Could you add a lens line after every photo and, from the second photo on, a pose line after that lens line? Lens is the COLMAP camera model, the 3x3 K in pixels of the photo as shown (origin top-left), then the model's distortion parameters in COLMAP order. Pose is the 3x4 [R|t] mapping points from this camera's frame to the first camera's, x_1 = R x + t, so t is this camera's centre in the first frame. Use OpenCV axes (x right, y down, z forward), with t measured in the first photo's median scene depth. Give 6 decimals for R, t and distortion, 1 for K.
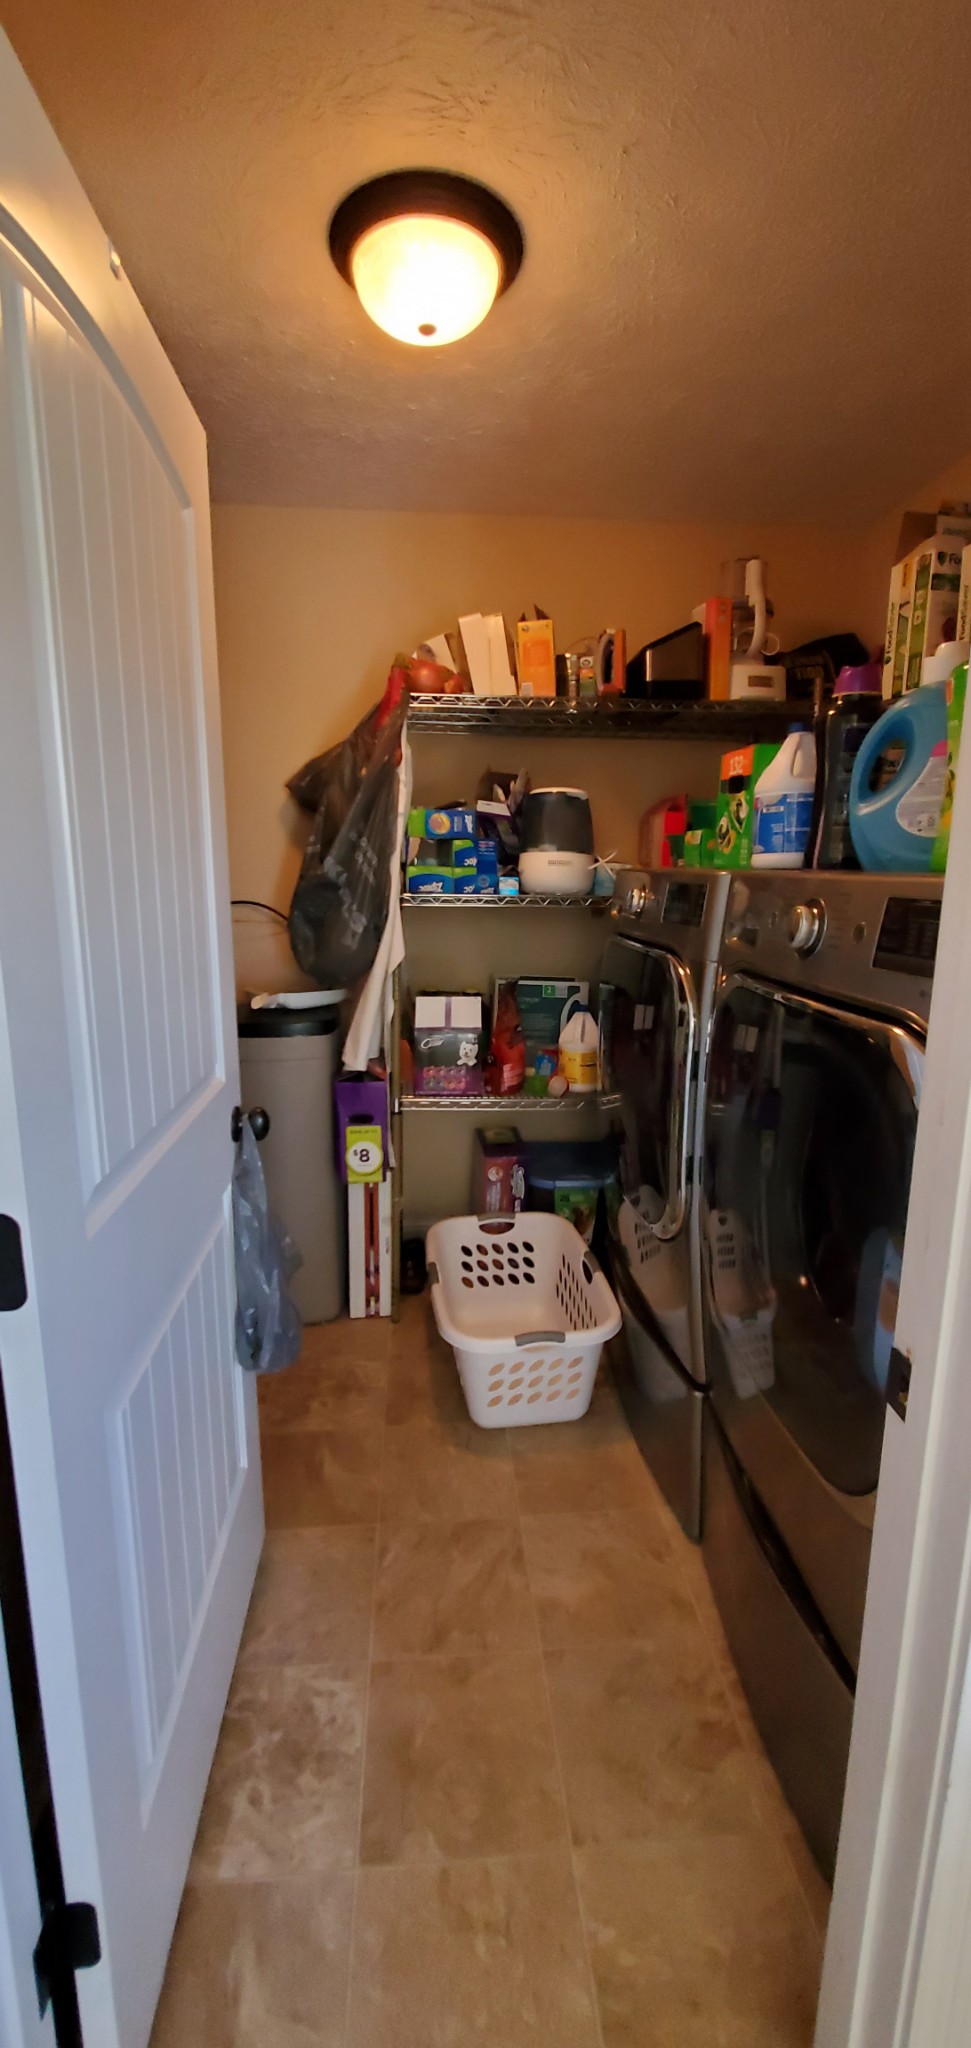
lens RADIAL K [[808.9, 0, 470.5], [0, 808.9, 1007.5], [0, 0, 1]] dist [-0.006518, 0.000227]
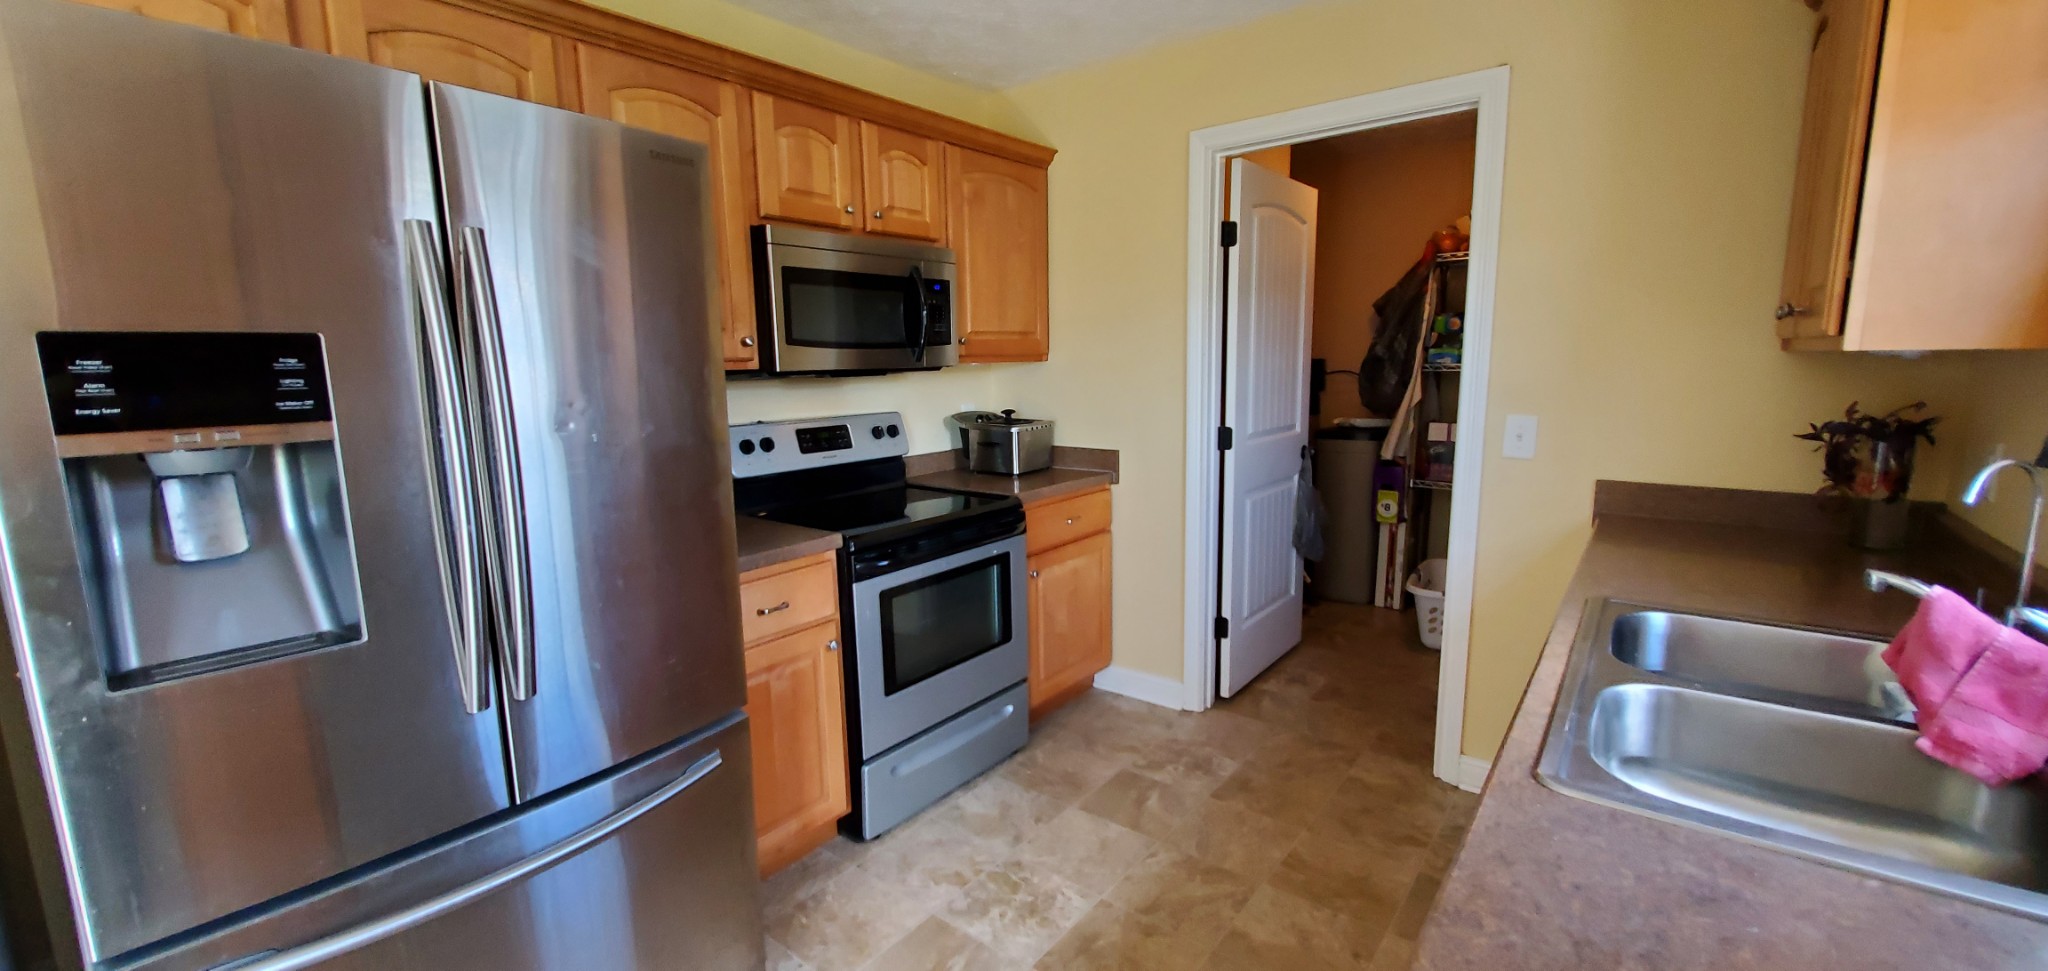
lens RADIAL K [[808.9, 0, 1017.9], [0, 808.9, 486.6], [0, 0, 1]] dist [-0.006518, 0.000227]
pose [[0.739367, 0.093944, -0.666716, 0.464860], [-0.101096, 0.994482, 0.028015, 0.169982], [0.665669, 0.046689, 0.744785, -0.917411]]
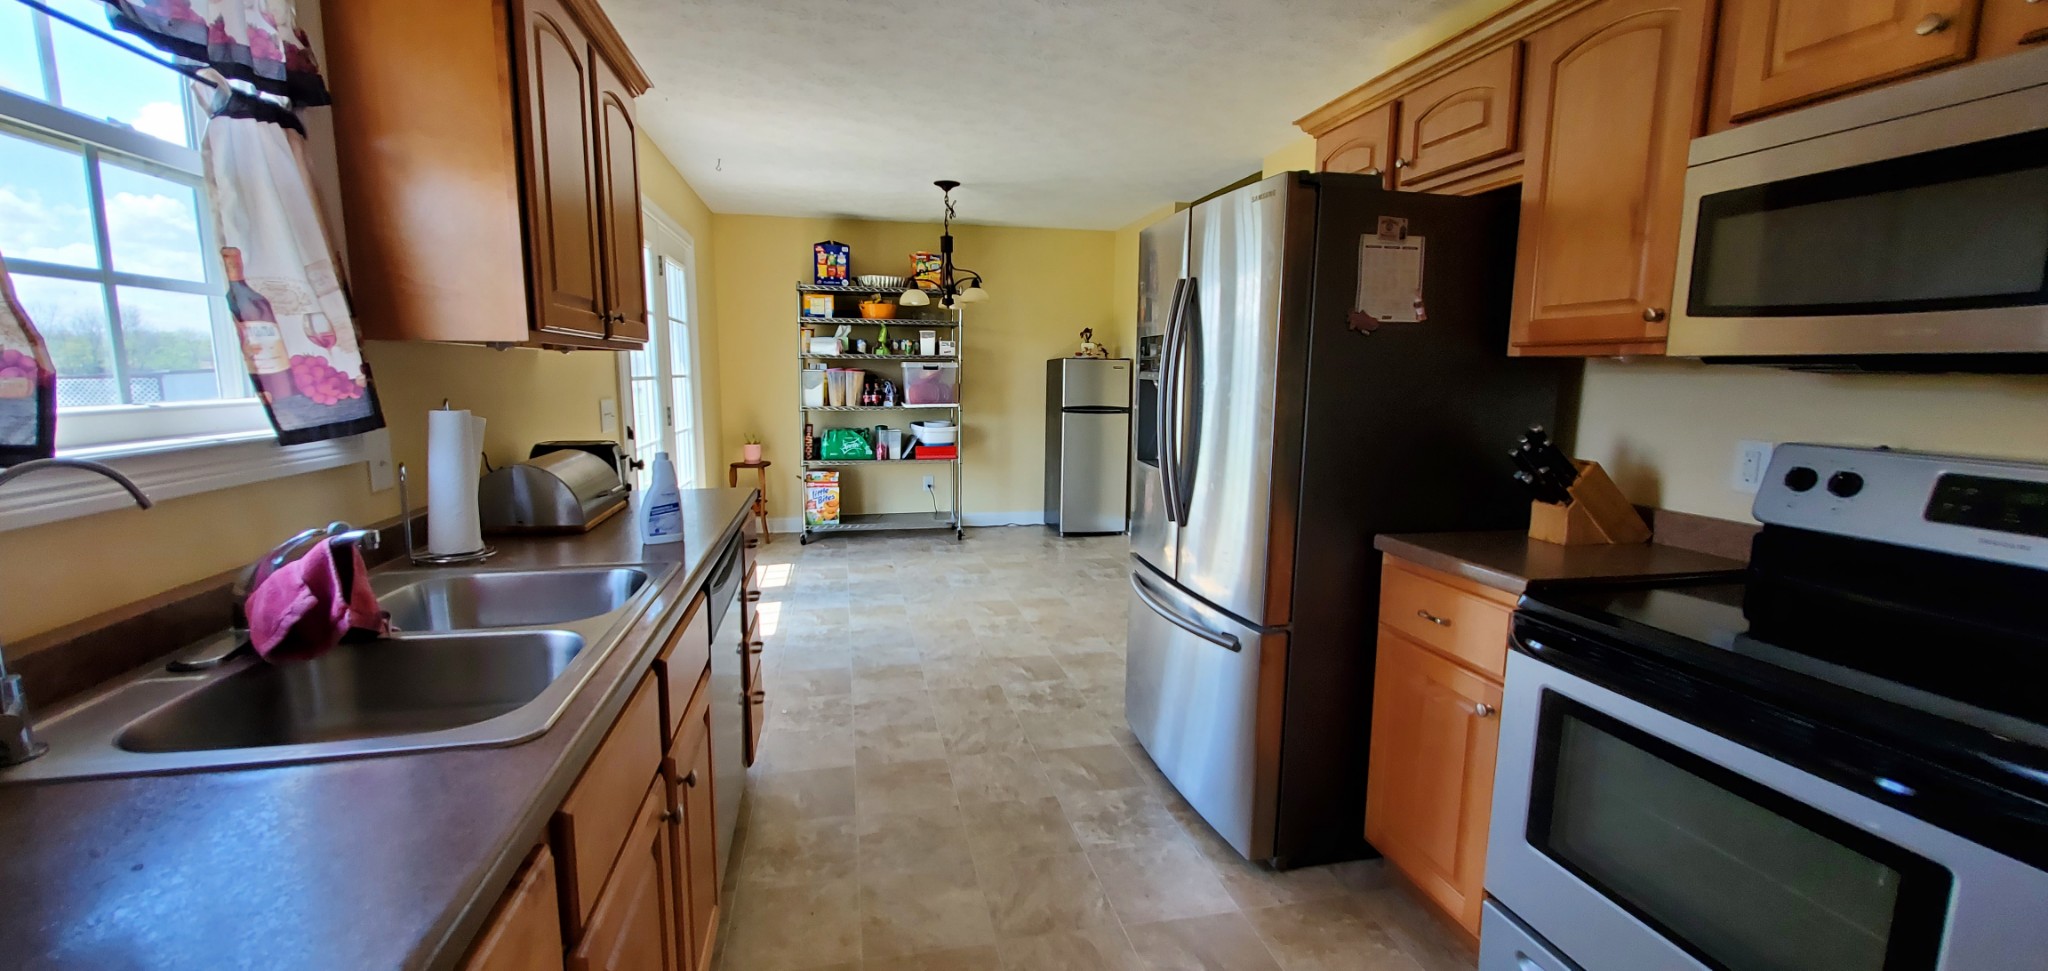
lens RADIAL K [[808.9, 0, 1008.2], [0, 808.9, 487.9], [0, 0, 1]] dist [-0.006518, 0.000227]
pose [[-0.990626, 0.020601, -0.135039, -0.184169], [-0.023416, 0.948321, 0.316448, -0.518328], [0.134579, 0.316644, -0.938949, 3.201739]]
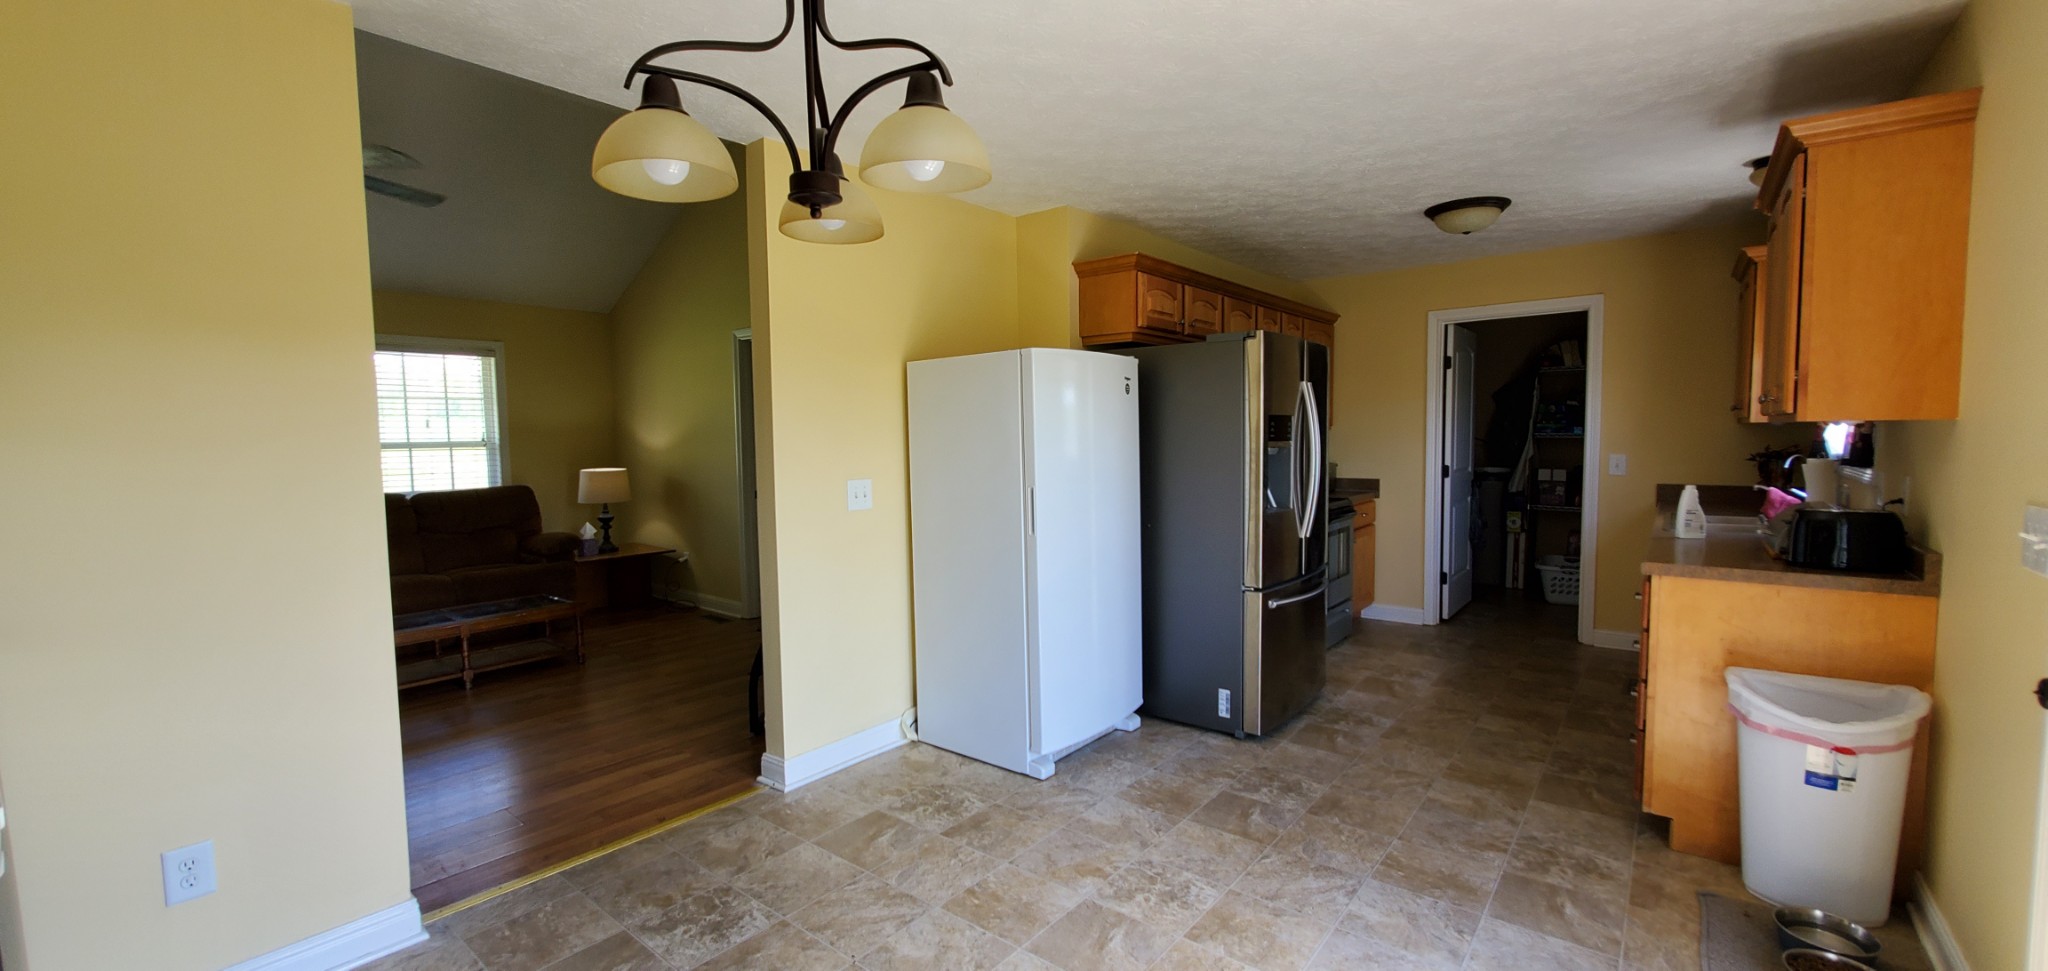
lens RADIAL K [[808.9, 0, 1014.1], [0, 808.9, 470.1], [0, 0, 1]] dist [-0.006518, 0.000227]
pose [[0.726408, 0.025058, -0.686807, 0.549202], [-0.110476, 0.990597, -0.080704, 0.429595], [0.678326, 0.134500, 0.722346, -2.326343]]
